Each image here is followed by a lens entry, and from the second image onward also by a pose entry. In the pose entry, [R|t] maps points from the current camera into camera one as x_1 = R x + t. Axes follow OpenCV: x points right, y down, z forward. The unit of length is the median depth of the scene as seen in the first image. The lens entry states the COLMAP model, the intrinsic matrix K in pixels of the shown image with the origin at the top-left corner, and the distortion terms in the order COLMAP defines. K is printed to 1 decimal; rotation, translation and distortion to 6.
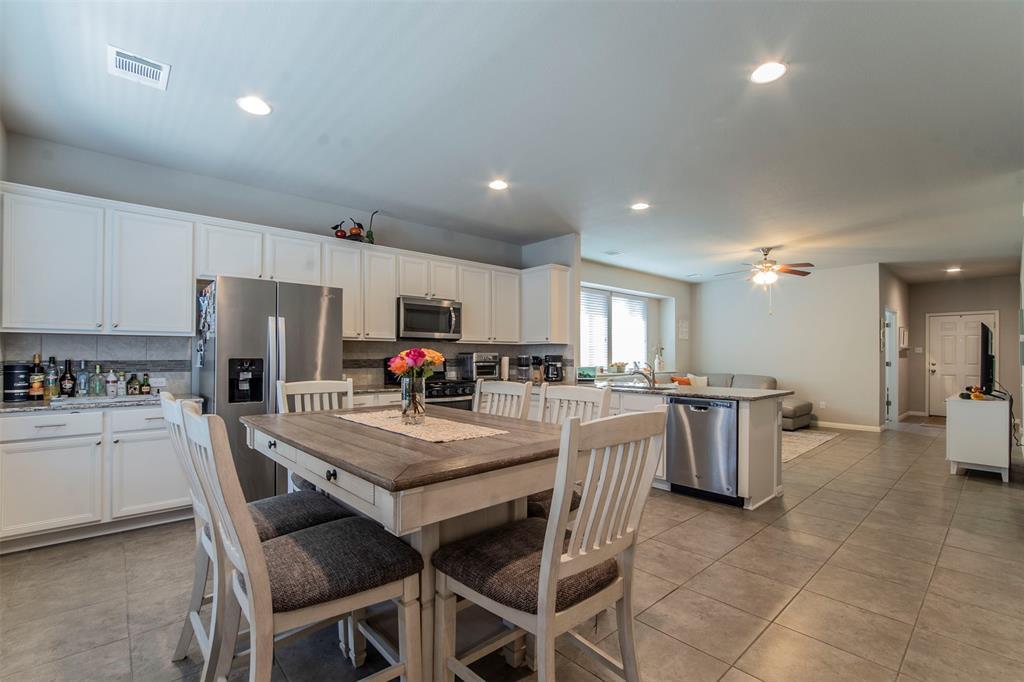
lens RADIAL K [[462.7, 0, 500.1], [0, 462.7, 354.2], [0, 0, 1]] dist [-0.028947, 0.000176]
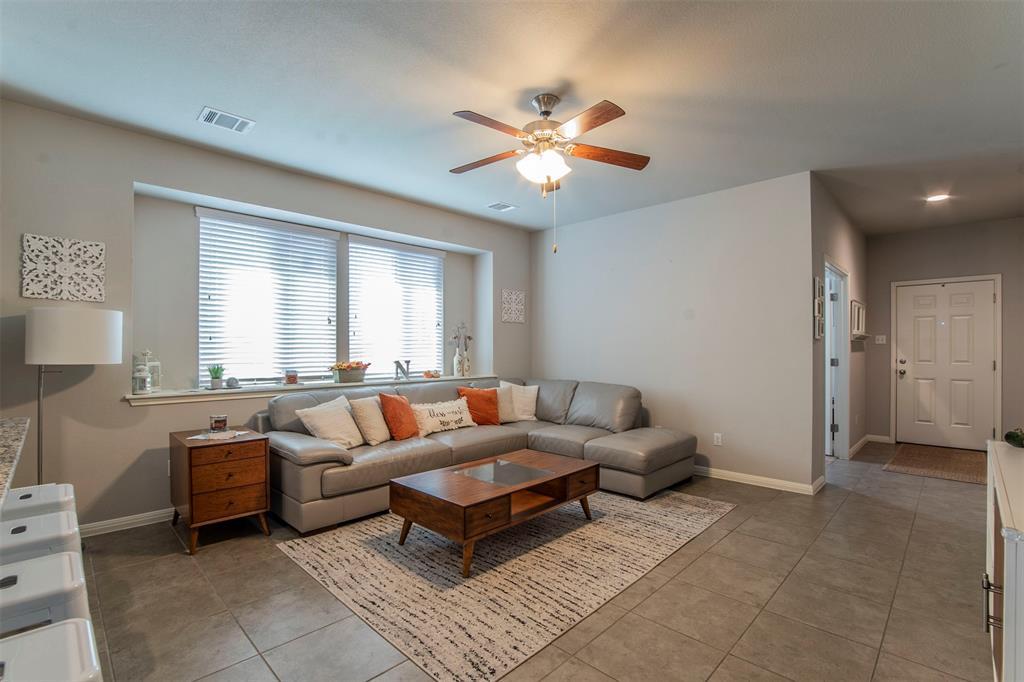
lens RADIAL K [[470.2, 0, 512.9], [0, 470.2, 352.6], [0, 0, 1]] dist [-0.047559, 0.000548]
pose [[0.997308, -0.004370, 0.073192, 0.565292], [0.003997, 0.999978, 0.005247, 0.005662], [-0.073213, -0.004940, 0.997304, 0.618644]]
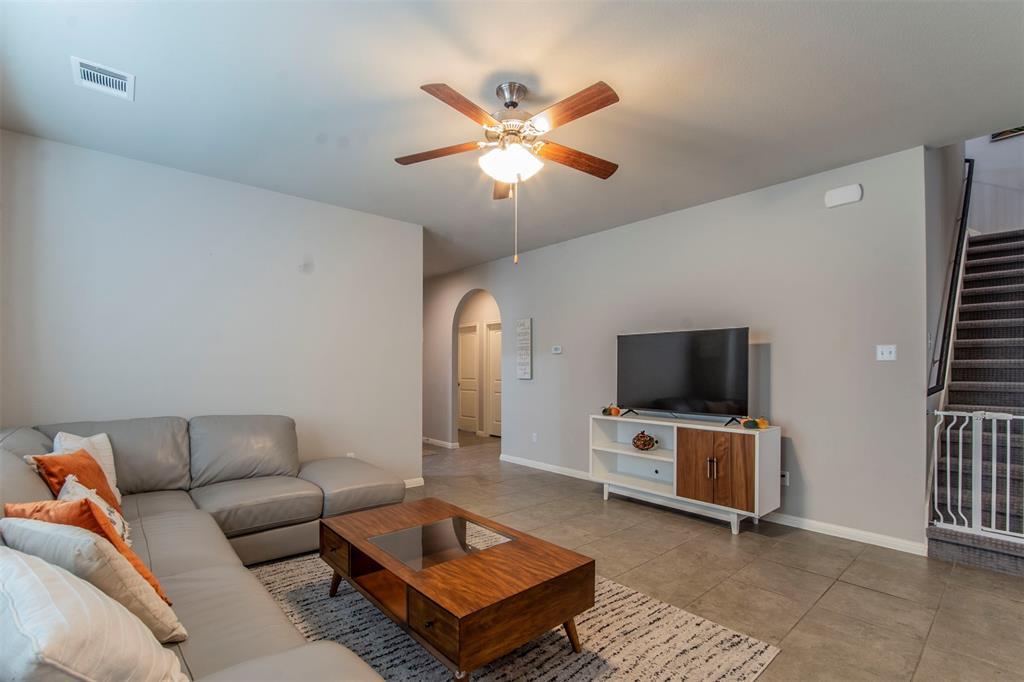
lens RADIAL K [[453.3, 0, 509.4], [0, 453.3, 366.8], [0, 0, 1]] dist [-0.027219, 0.000115]
pose [[0.002888, 0.000993, 0.999995, 0.223324], [-0.006824, 0.999976, -0.000973, 0.002053], [-0.999973, -0.006821, 0.002895, 1.089775]]
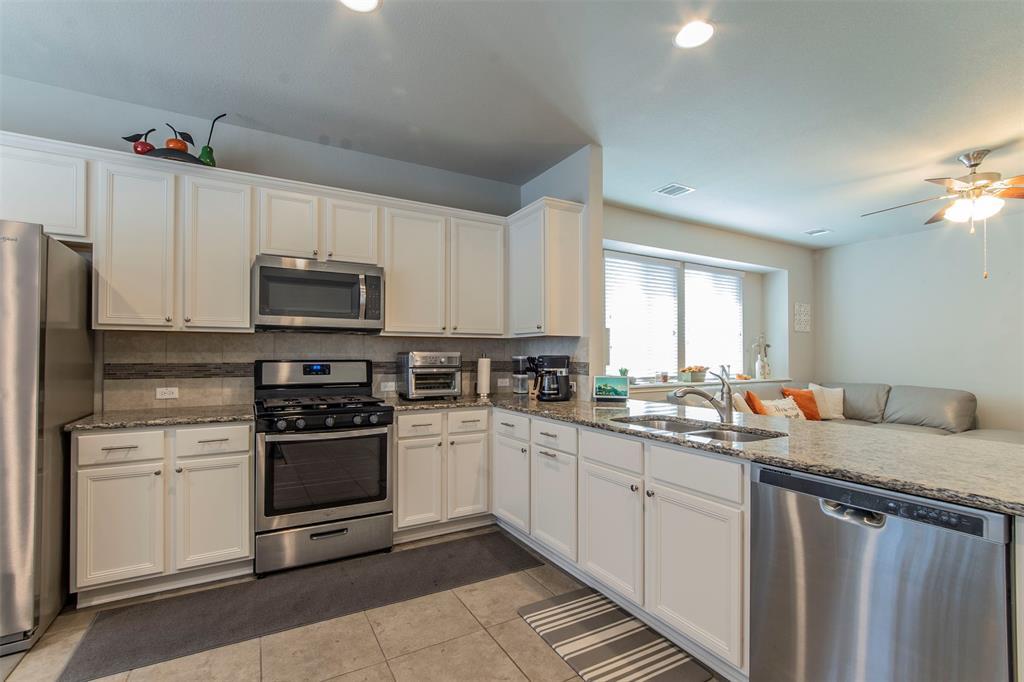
lens RADIAL K [[454.1, 0, 502.5], [0, 454.1, 351.8], [0, 0, 1]] dist [-0.012043, 0.000392]
pose [[0.978381, -0.002759, -0.206790, 0.167316], [0.001582, 0.999982, -0.005853, 0.000501], [0.206803, 0.005400, 0.978368, 0.415724]]
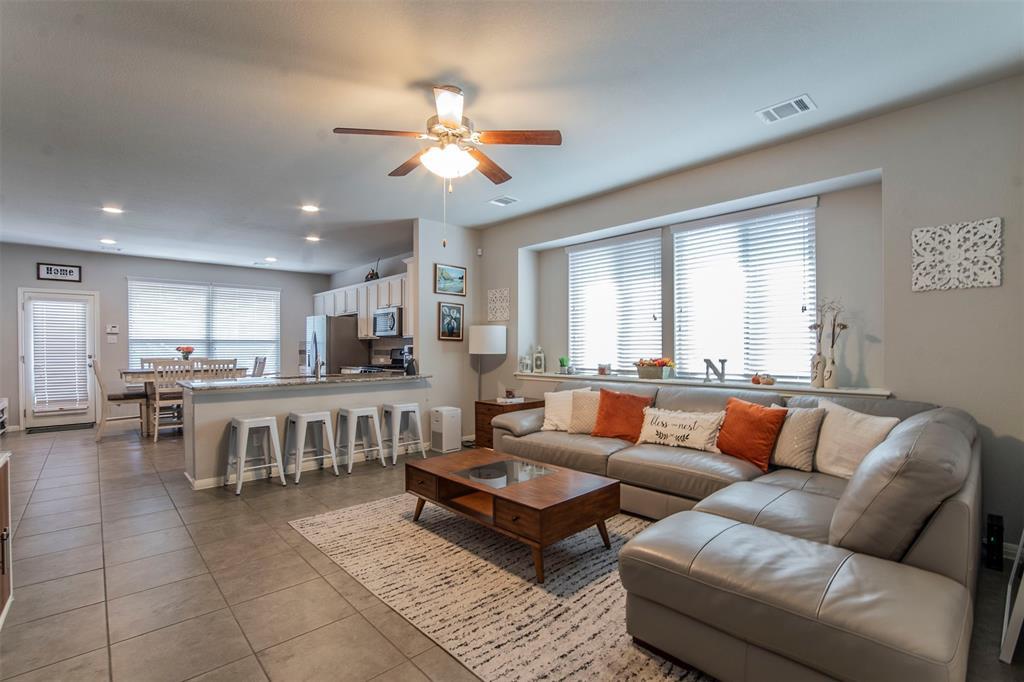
lens RADIAL K [[467.2, 0, 492.0], [0, 467.2, 347.5], [0, 0, 1]] dist [0.004535, 0.001339]
pose [[-0.009196, 0.002235, -0.999955, 1.112308], [0.008559, 0.999961, 0.002156, 0.002359], [0.999921, -0.008539, -0.009214, 1.138144]]
